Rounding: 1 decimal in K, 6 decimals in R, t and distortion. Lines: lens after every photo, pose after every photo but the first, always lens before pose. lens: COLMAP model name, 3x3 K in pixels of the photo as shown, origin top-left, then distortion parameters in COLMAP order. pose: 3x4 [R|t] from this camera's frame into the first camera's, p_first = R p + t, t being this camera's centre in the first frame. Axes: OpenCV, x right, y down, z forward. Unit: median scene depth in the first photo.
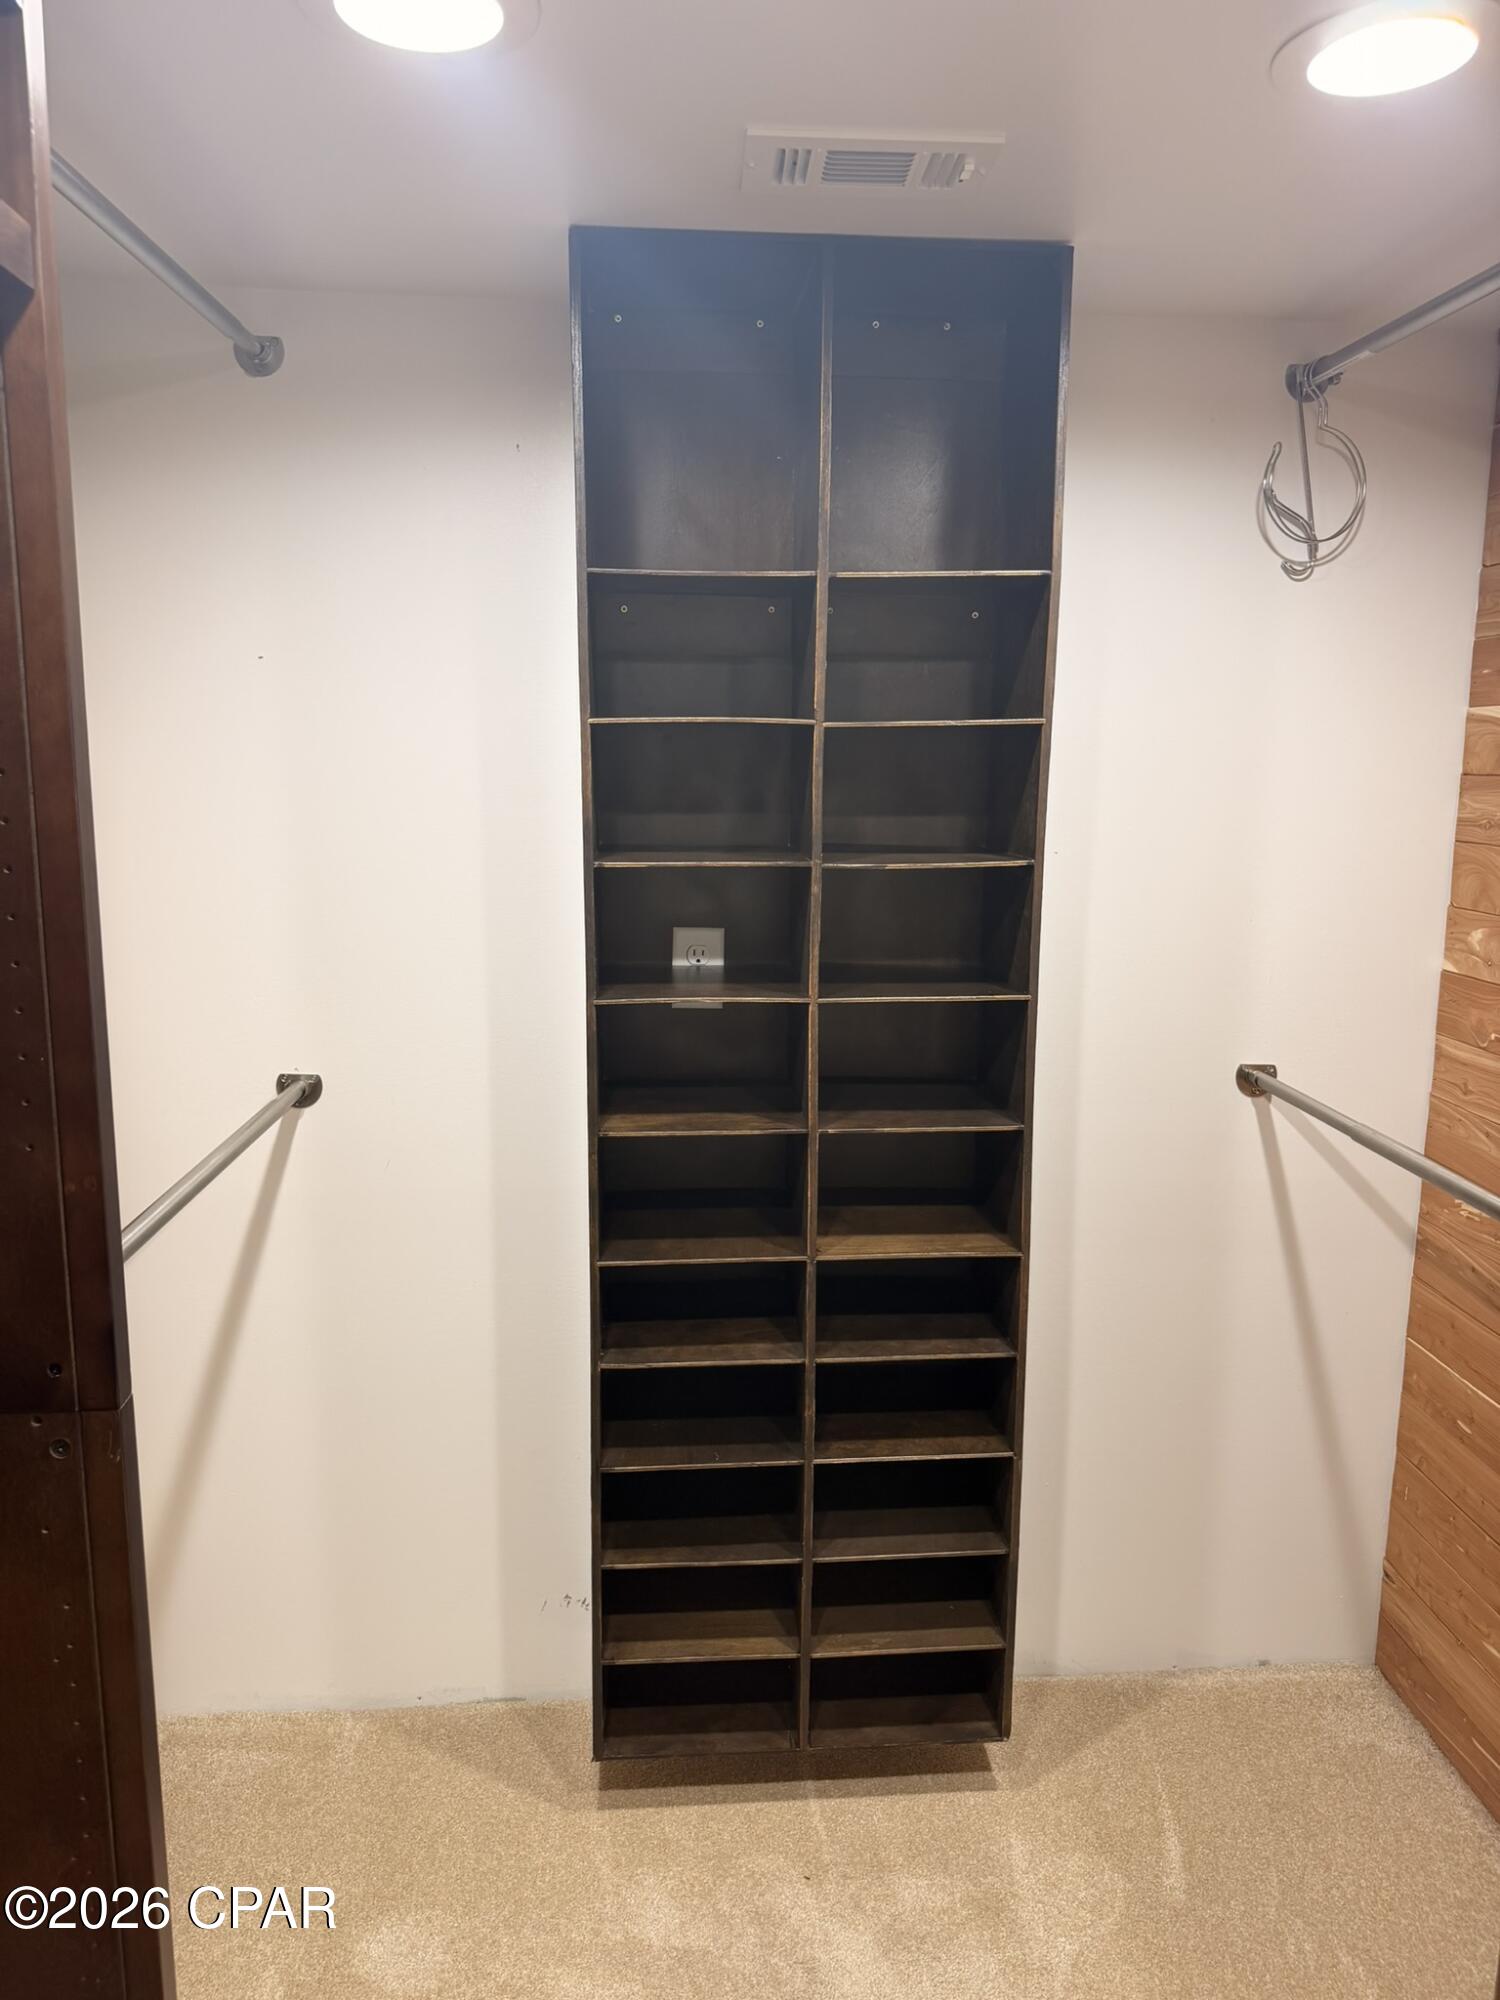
lens RADIAL K [[1398.3, 0, 743.3], [0, 1398.3, 1005.7], [0, 0, 1]] dist [0.095976, -0.140852]
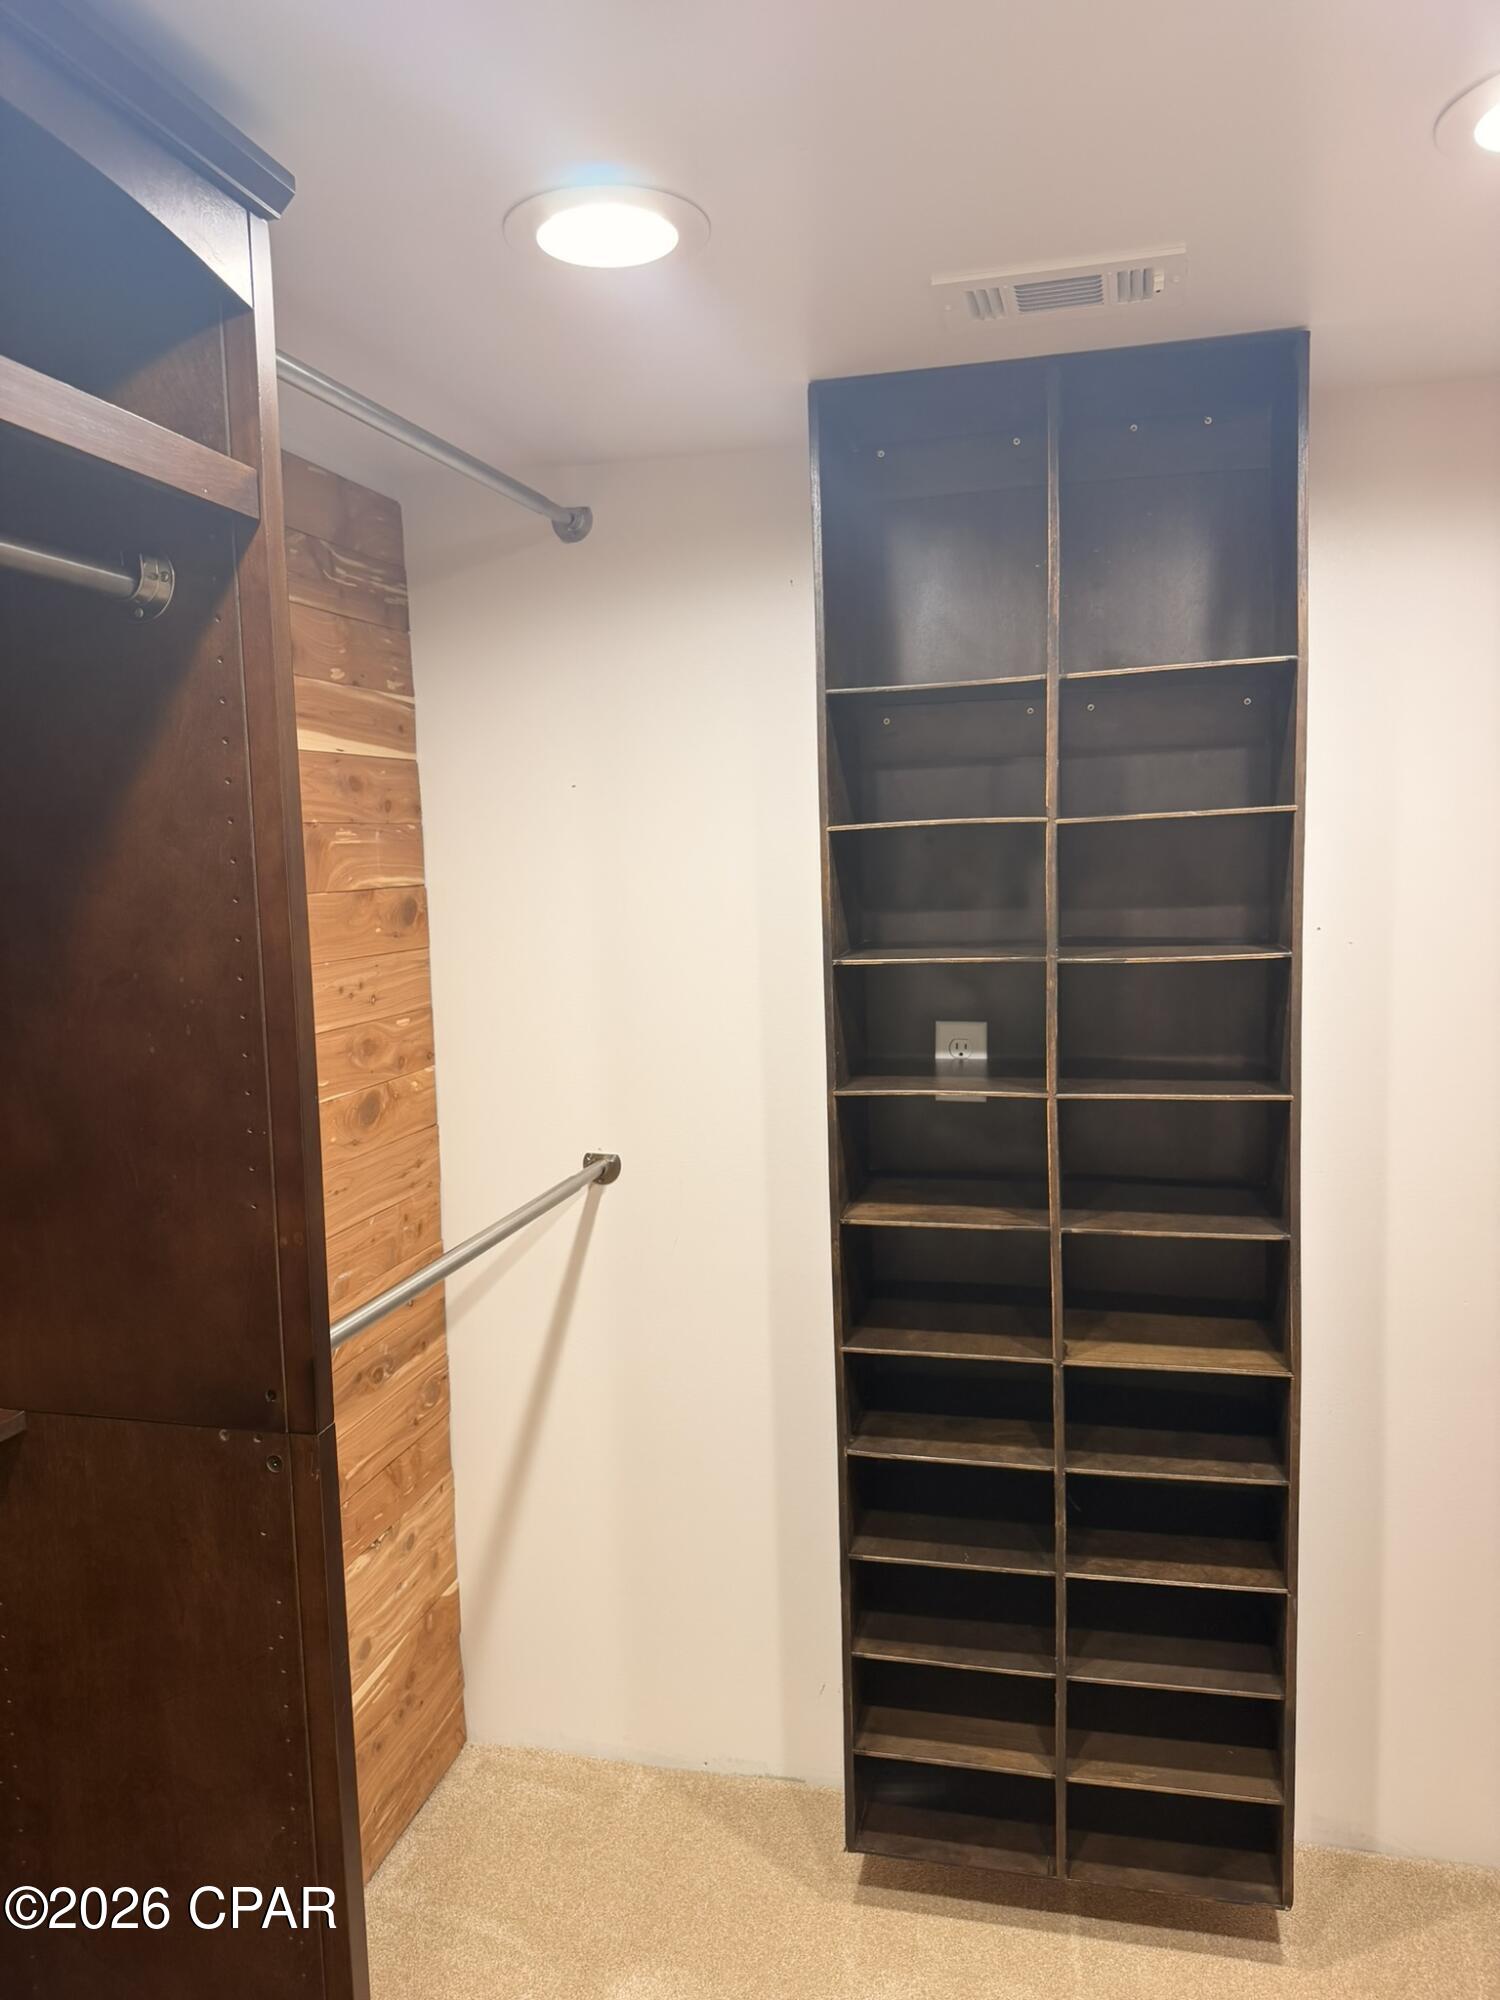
lens RADIAL K [[1419.1, 0, 750.0], [0, 1419.1, 1000.0], [0, 0, 1]] dist [0.010840, -0.007940]
pose [[0.953284, -0.000926, -0.302073, 0.135894], [-0.019362, 0.997752, -0.064162, -0.002828], [0.301453, 0.067013, 0.951123, -0.017955]]
